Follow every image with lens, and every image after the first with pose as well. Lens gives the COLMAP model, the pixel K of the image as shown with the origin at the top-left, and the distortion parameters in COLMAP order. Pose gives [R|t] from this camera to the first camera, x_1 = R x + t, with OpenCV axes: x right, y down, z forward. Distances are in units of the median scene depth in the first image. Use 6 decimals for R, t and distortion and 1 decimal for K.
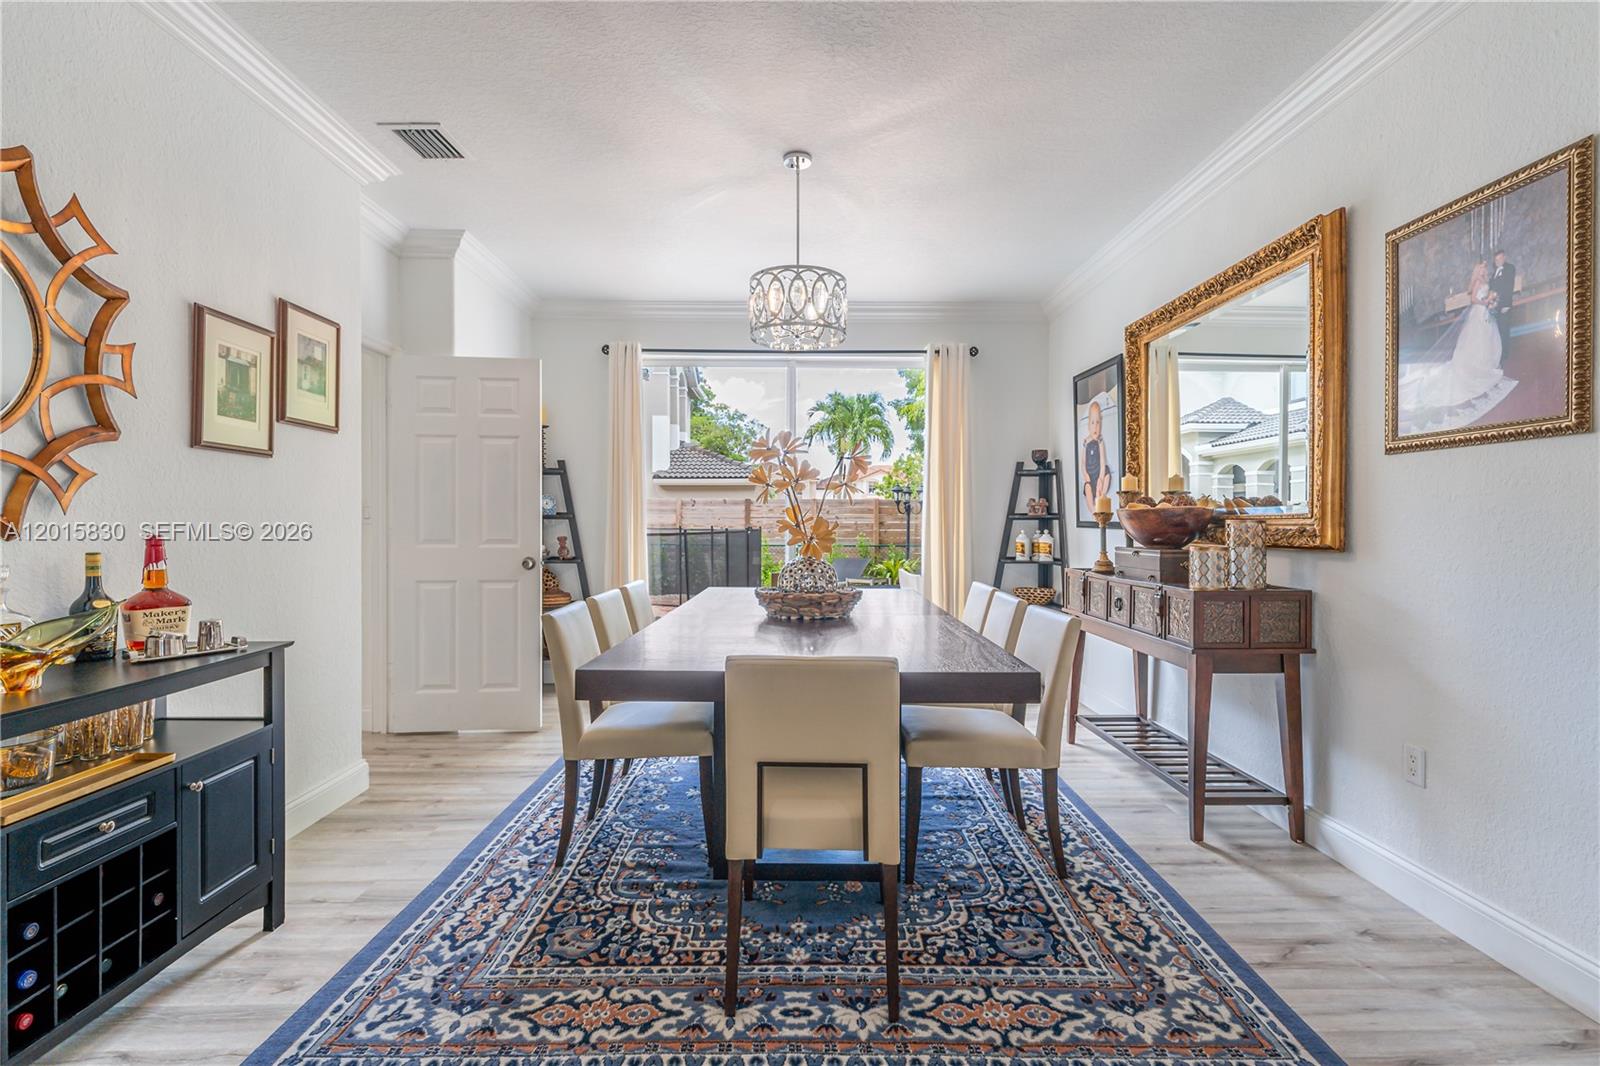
lens RADIAL K [[730.0, 0, 784.6], [0, 730.0, 527.5], [0, 0, 1]] dist [0.003916, -0.001579]
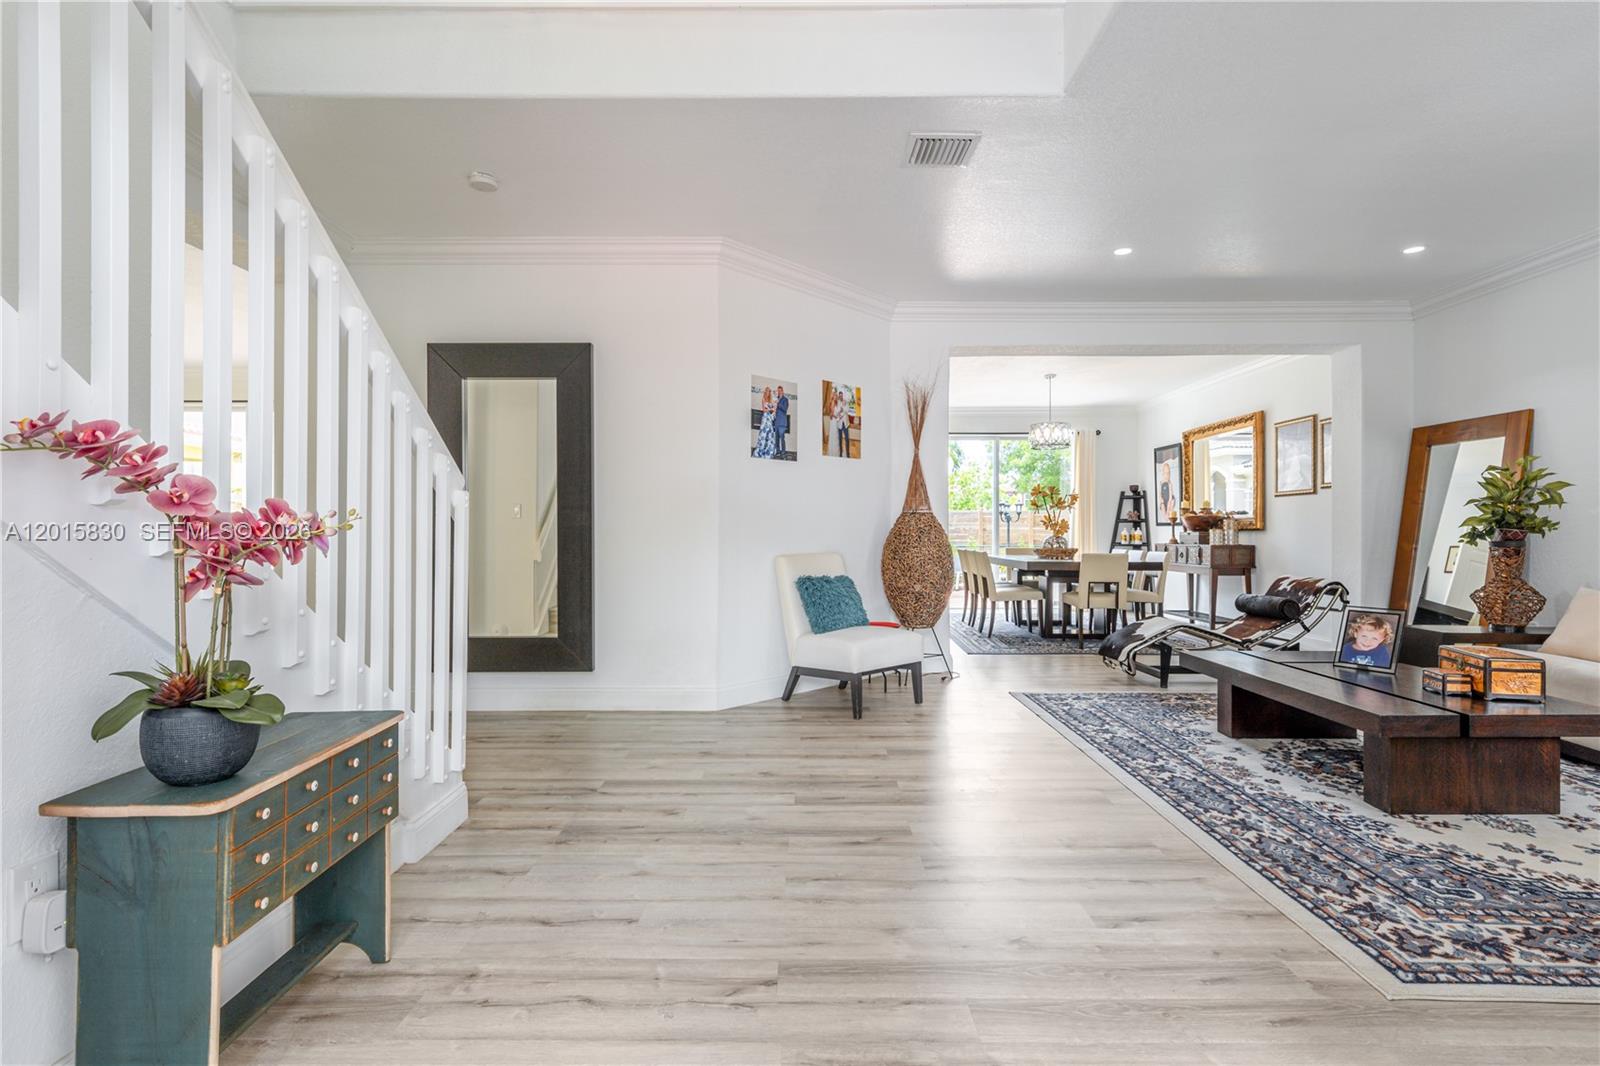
lens RADIAL K [[803.4, 0, 754.0], [0, 803.4, 532.5], [0, 0, 1]] dist [0.010284, -0.001246]
pose [[0.999302, 0.001965, -0.037315, -0.805996], [-0.002350, 0.999944, -0.010278, 0.057021], [0.037292, 0.010358, 0.999251, -1.617201]]
